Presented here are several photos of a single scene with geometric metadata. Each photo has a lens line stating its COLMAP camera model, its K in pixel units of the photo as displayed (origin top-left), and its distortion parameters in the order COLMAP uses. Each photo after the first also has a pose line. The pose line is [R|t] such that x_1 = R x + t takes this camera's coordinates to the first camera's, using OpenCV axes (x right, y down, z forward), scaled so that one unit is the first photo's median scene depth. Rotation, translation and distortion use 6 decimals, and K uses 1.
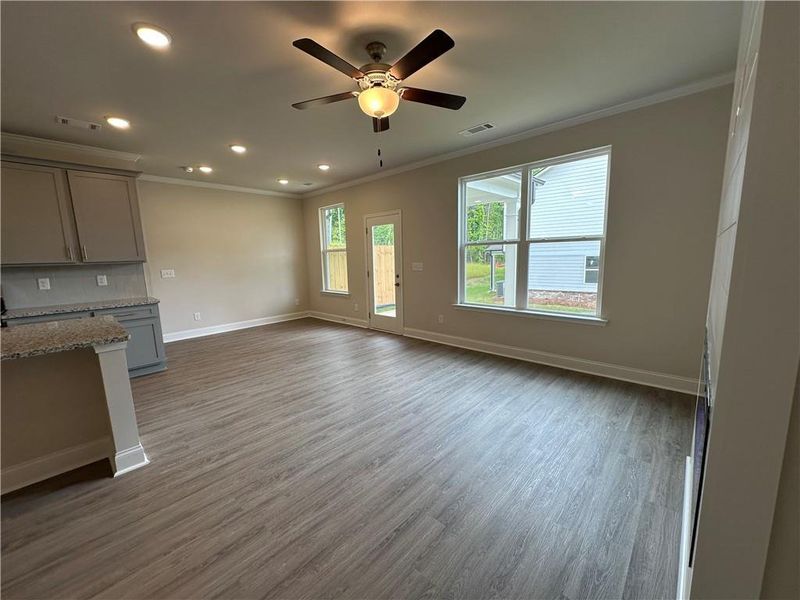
lens RADIAL K [[319.4, 0, 400.5], [0, 319.4, 303.4], [0, 0, 1]] dist [-0.001915, 0.000942]
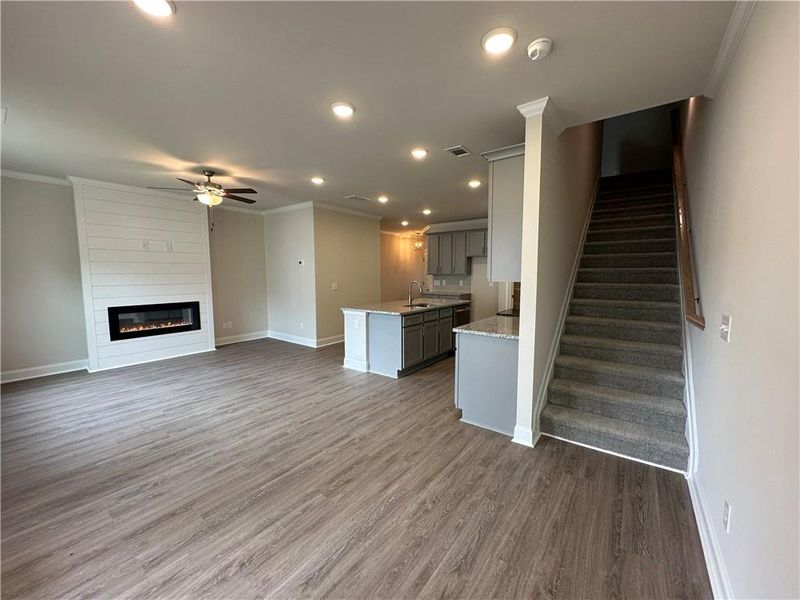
lens RADIAL K [[319.4, 0, 401.1], [0, 319.4, 302.0], [0, 0, 1]] dist [-0.001915, 0.000942]
pose [[-0.993831, 0.035698, -0.105003, -0.646530], [0.009493, 0.970687, 0.240159, -0.316100], [0.110498, 0.237681, -0.965038, 2.057040]]
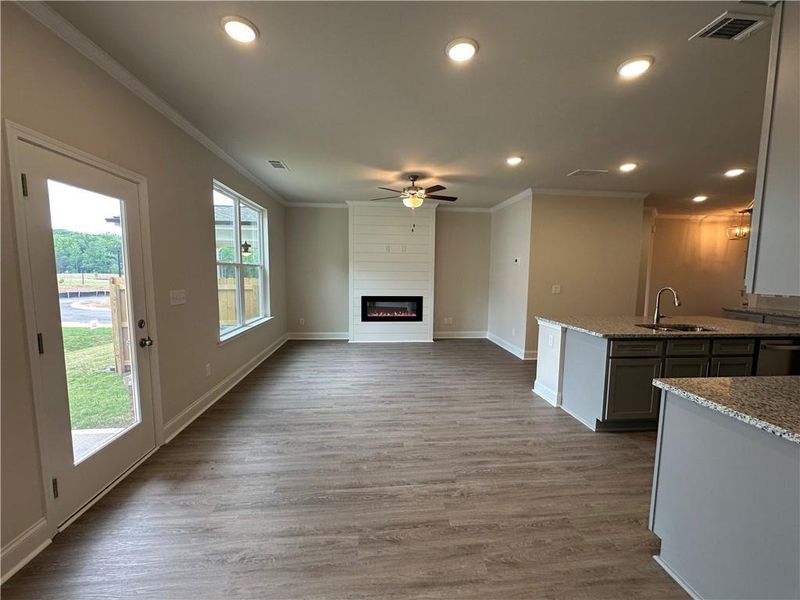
lens RADIAL K [[319.4, 0, 399.4], [0, 319.4, 301.3], [0, 0, 1]] dist [-0.001915, 0.000942]
pose [[-0.747999, -0.047309, 0.662011, -0.921448], [0.103781, 0.976849, 0.187069, -0.263533], [-0.655535, 0.208632, -0.725773, 1.774709]]
